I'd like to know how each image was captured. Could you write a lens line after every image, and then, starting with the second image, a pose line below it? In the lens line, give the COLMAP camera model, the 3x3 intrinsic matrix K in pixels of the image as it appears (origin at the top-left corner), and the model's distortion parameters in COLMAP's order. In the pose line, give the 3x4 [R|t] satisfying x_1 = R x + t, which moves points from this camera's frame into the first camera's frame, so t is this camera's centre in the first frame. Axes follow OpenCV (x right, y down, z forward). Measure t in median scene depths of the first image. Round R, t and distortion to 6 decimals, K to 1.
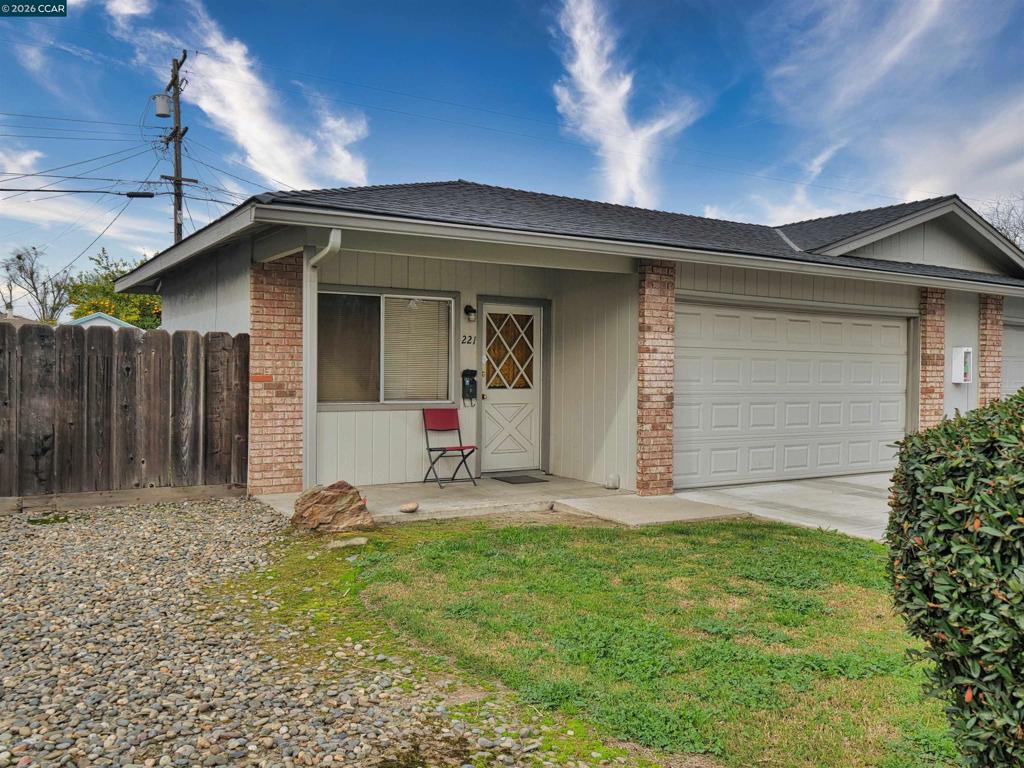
lens RADIAL K [[832.6, 0, 492.8], [0, 832.6, 383.4], [0, 0, 1]] dist [-0.004467, 0.004070]
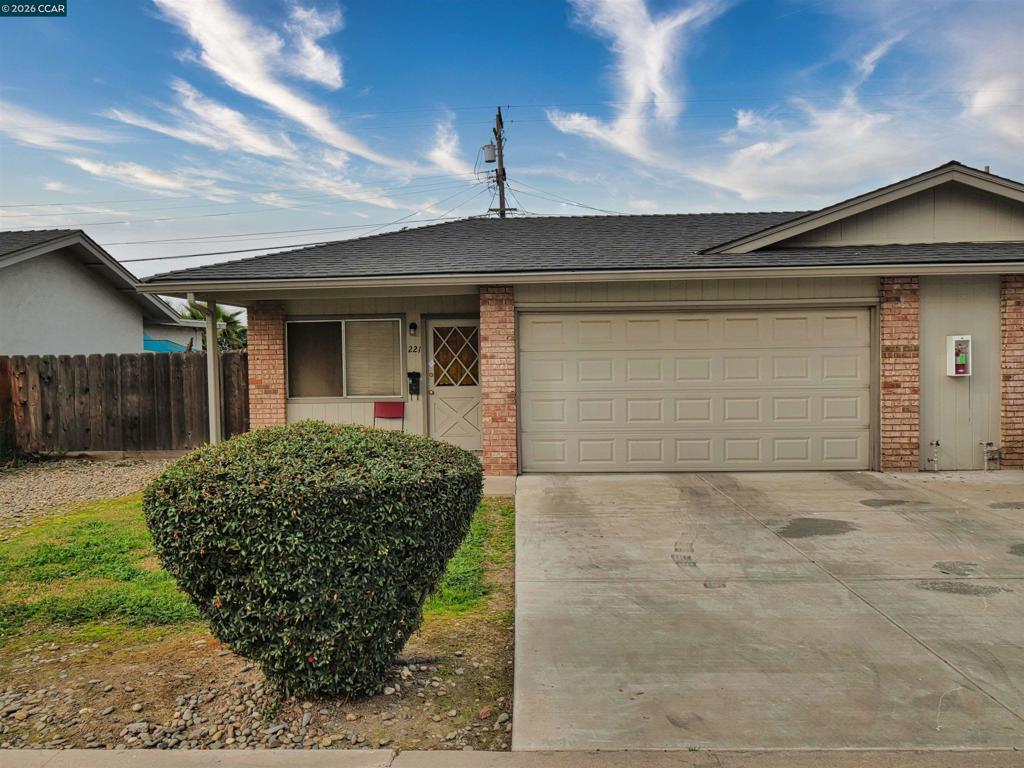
lens RADIAL K [[765.1, 0, 491.5], [0, 765.1, 380.8], [0, 0, 1]] dist [-0.000804, -0.001715]
pose [[0.828985, -0.003866, -0.559257, 0.773480], [0.016659, 0.999703, 0.017783, -0.022782], [0.559022, -0.024059, 0.828804, 0.070928]]
